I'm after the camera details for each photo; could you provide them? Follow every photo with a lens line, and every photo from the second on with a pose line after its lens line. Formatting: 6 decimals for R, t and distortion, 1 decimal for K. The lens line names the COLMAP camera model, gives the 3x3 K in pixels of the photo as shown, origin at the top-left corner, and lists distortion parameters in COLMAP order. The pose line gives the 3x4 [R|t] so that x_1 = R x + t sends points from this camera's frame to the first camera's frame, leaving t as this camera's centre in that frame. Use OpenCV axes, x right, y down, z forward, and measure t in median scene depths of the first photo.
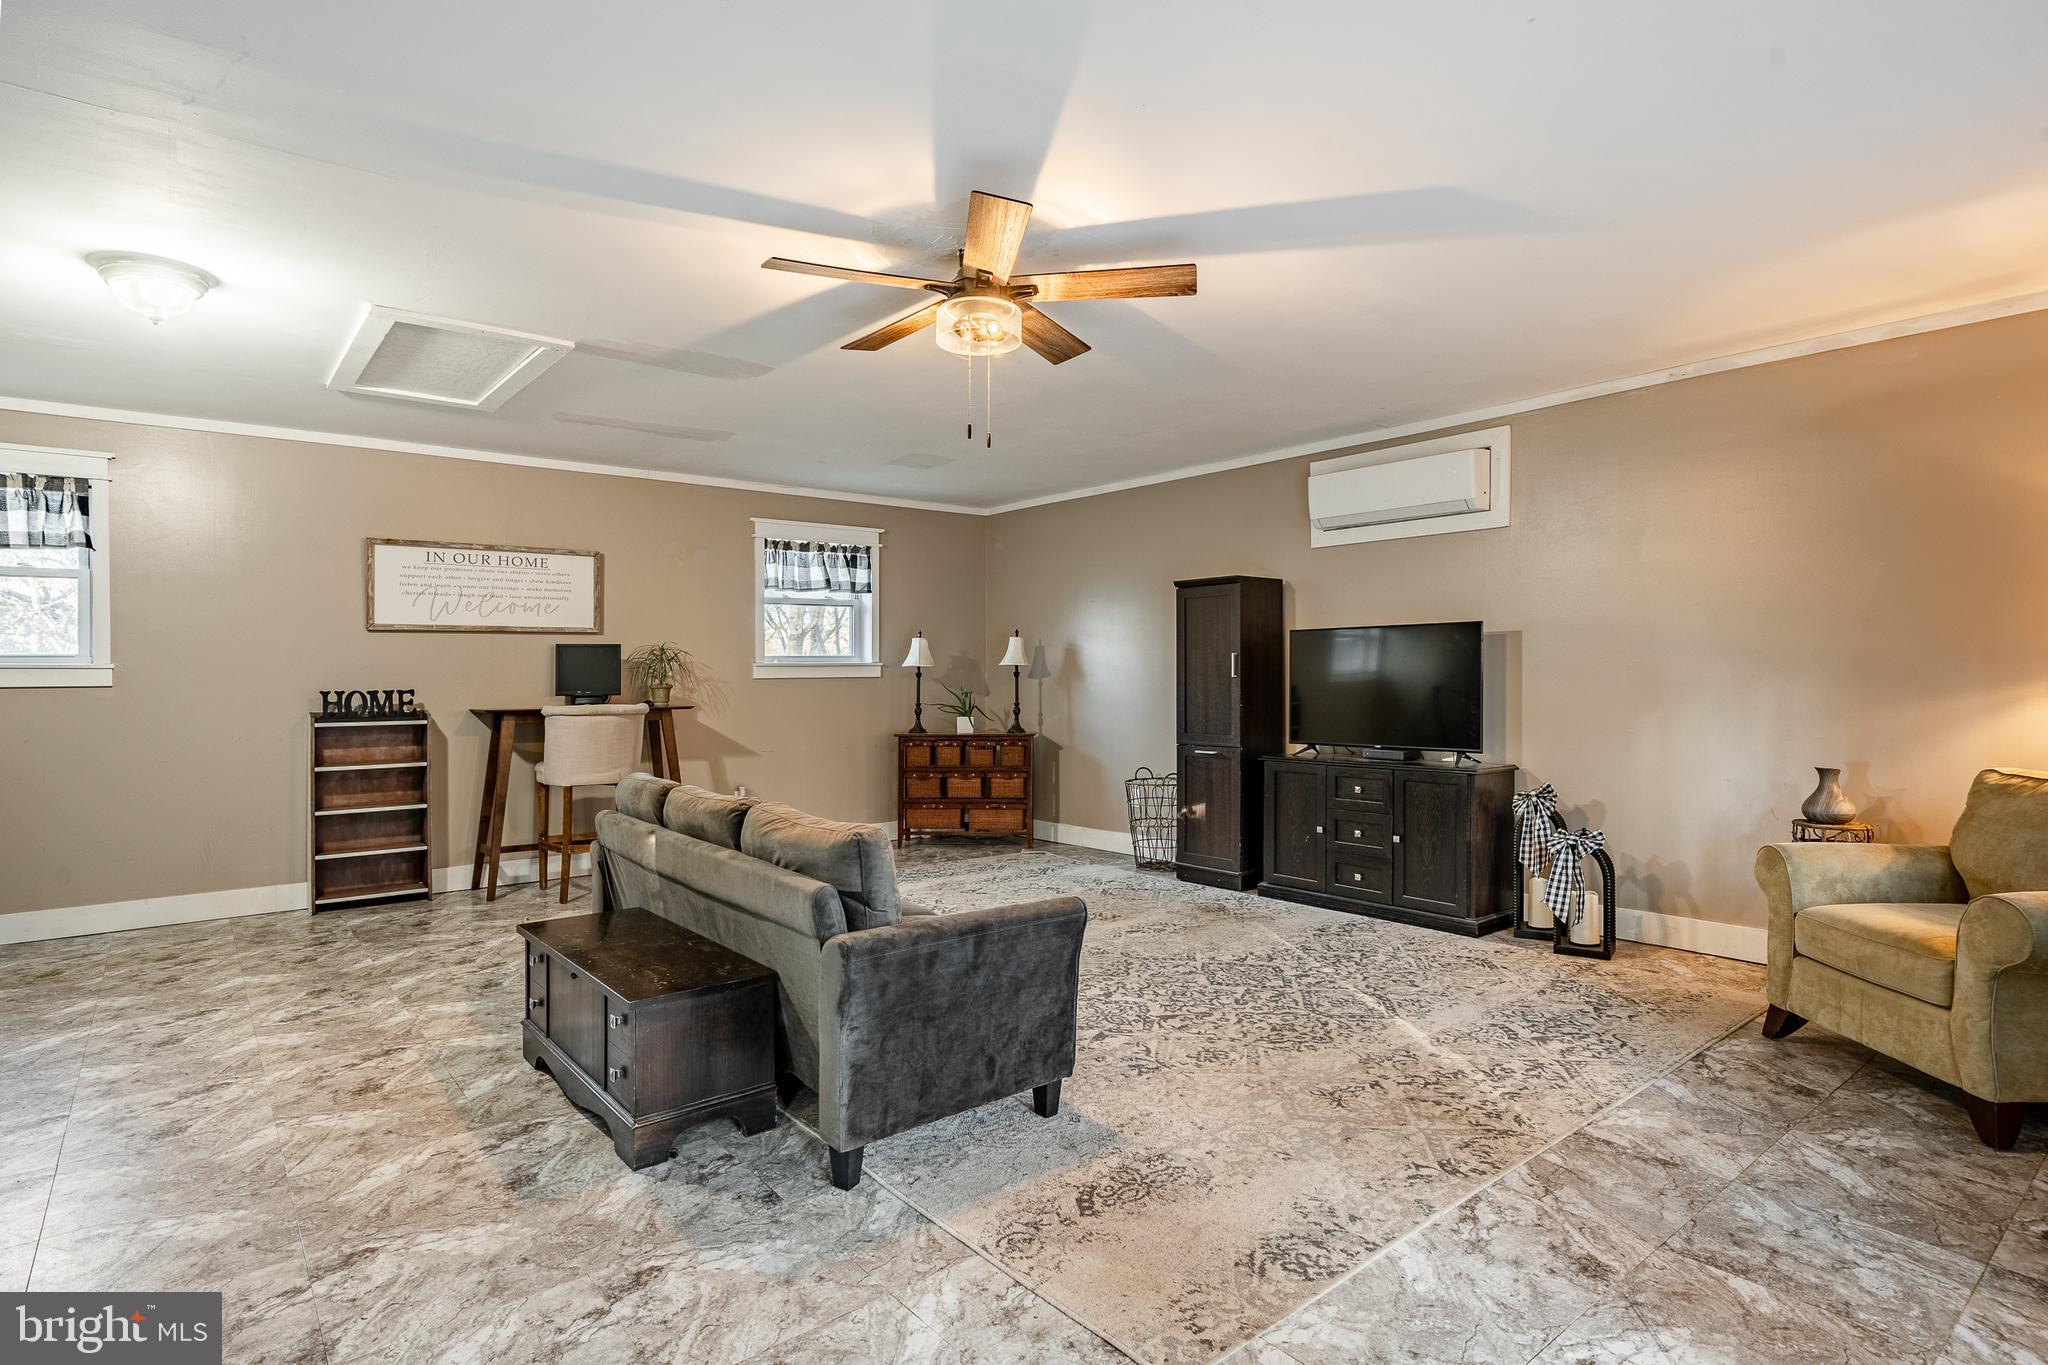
lens RADIAL K [[1035.0, 0, 1025.5], [0, 1035.0, 673.0], [0, 0, 1]] dist [-0.003520, -0.000432]
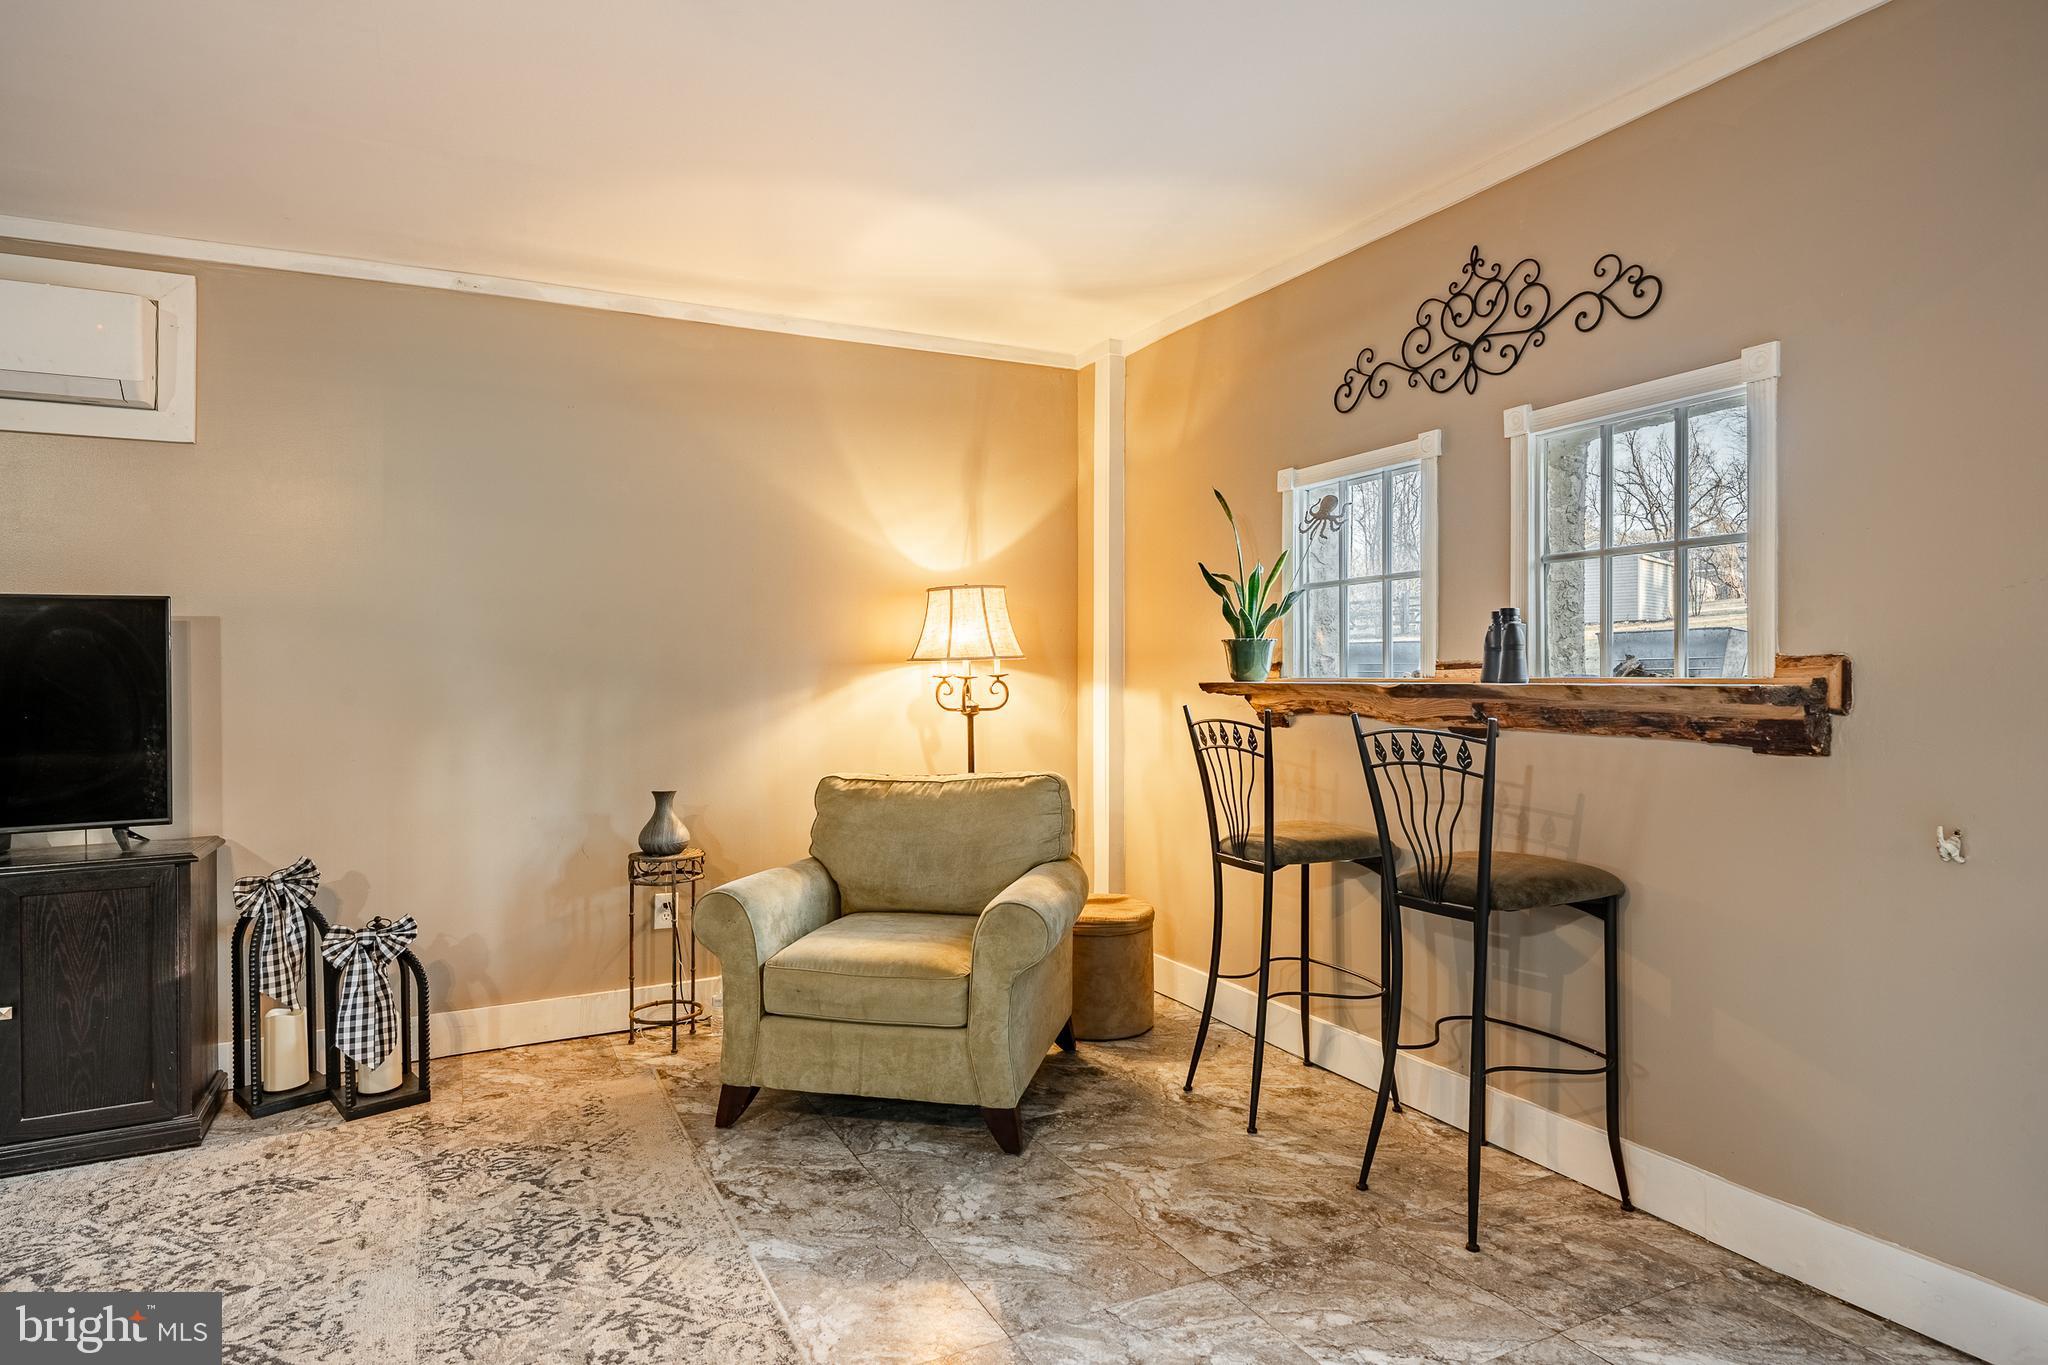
lens RADIAL K [[1127.1, 0, 997.1], [0, 1127.1, 679.0], [0, 0, 1]] dist [0.000619, -0.000320]
pose [[0.232027, -0.001949, 0.972707, -0.084699], [0.007834, 0.999969, 0.000135, -0.000233], [-0.972678, 0.007589, 0.232035, 0.502051]]
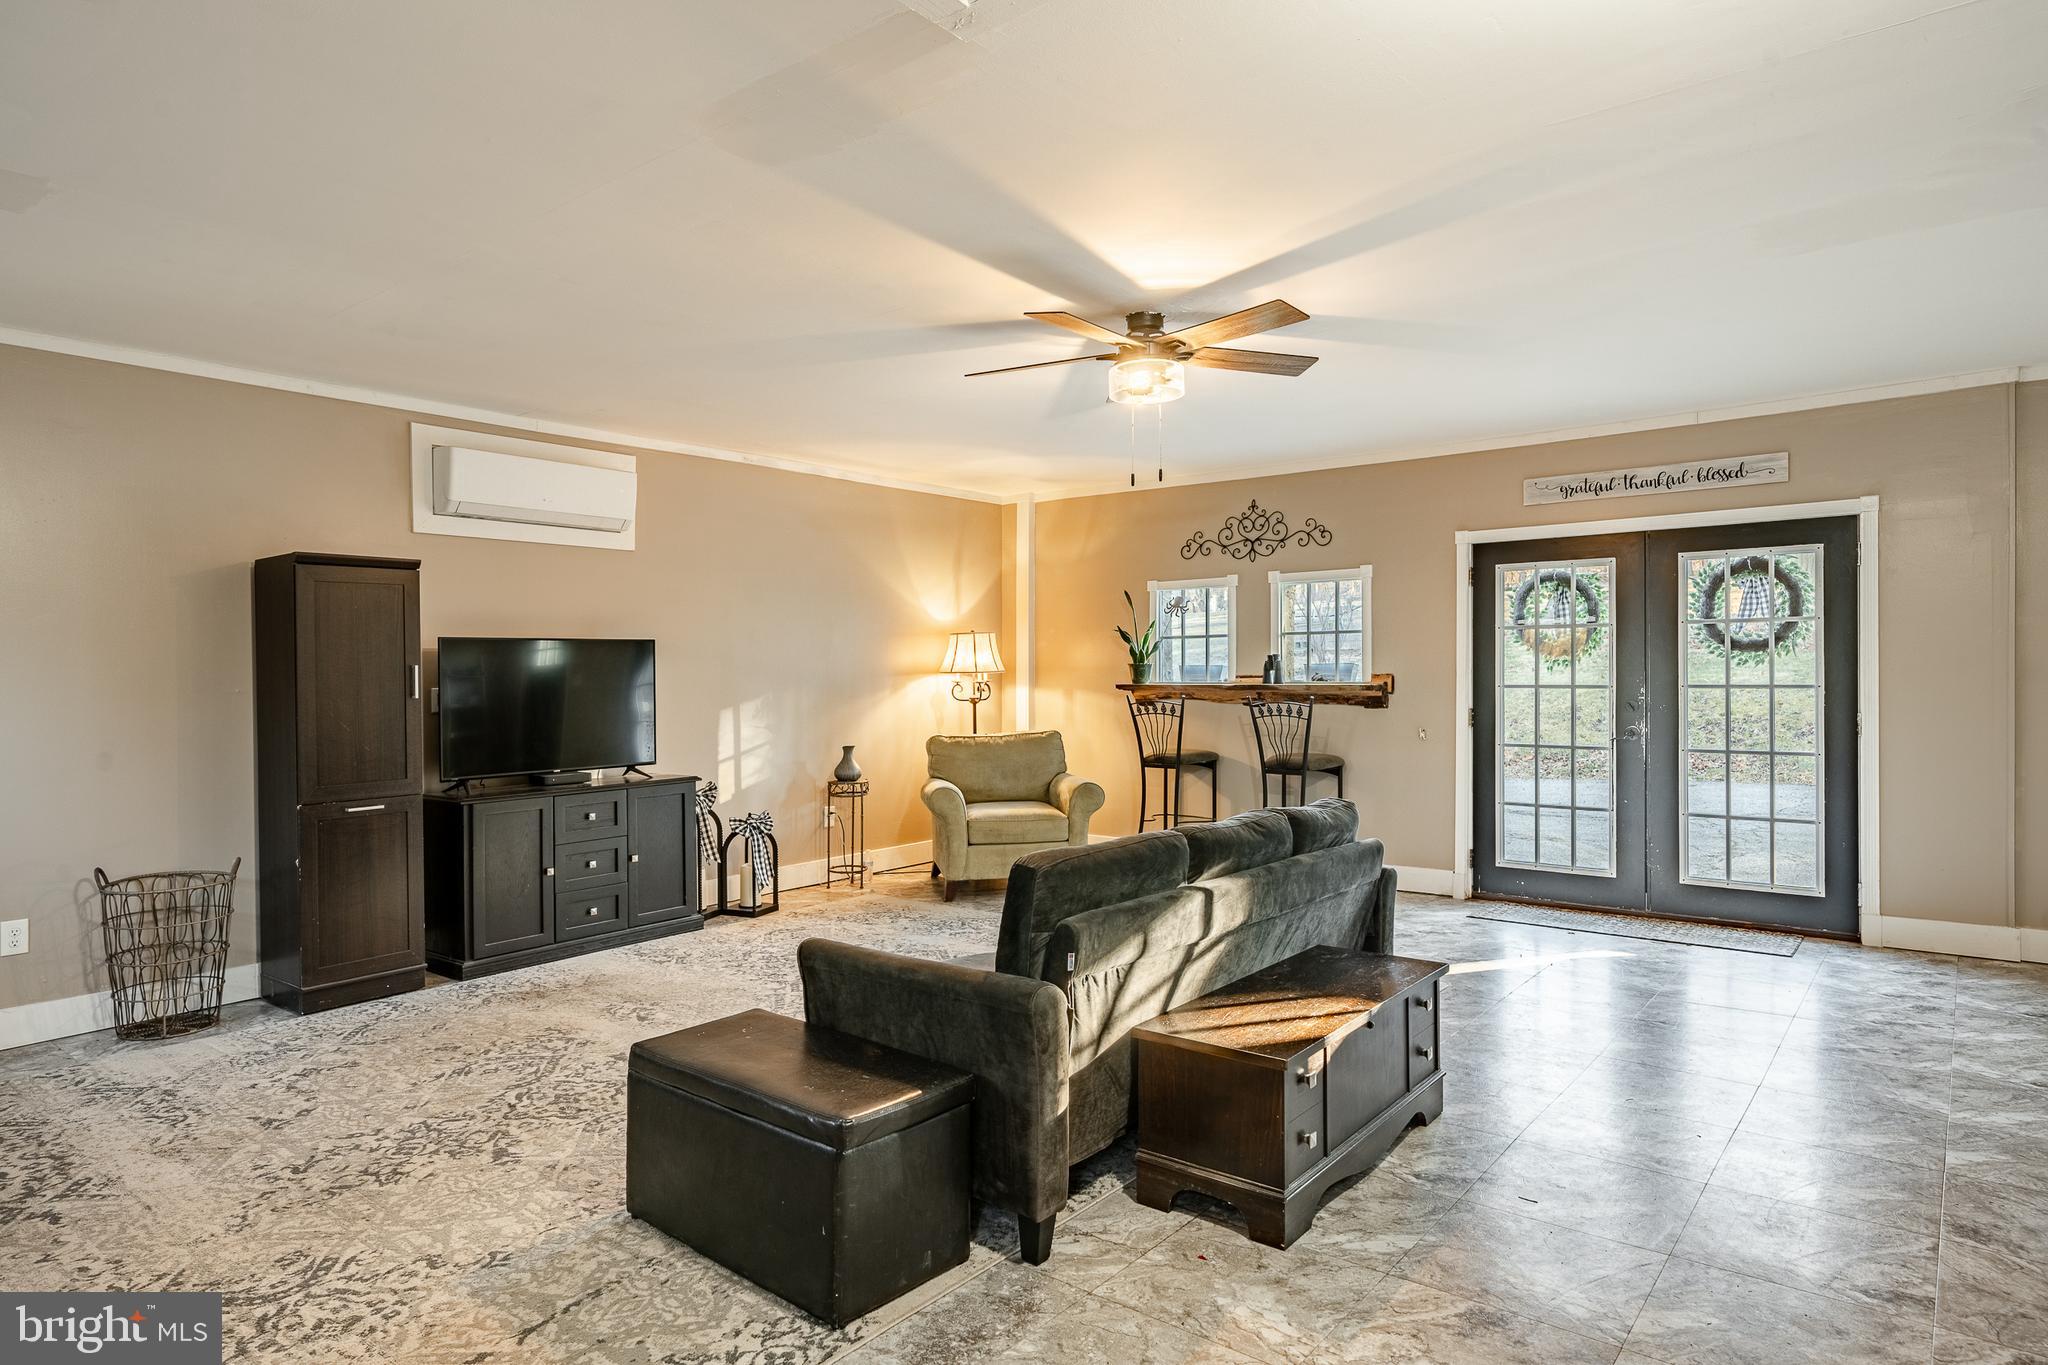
lens RADIAL K [[1159.3, 0, 995.8], [0, 1159.3, 680.0], [0, 0, 1]] dist [-0.000455, -0.000221]
pose [[-0.180679, 0.000329, 0.983542, -0.997738], [0.010808, 0.999940, 0.001651, -0.008693], [-0.983483, 0.010928, -0.180672, 1.093291]]
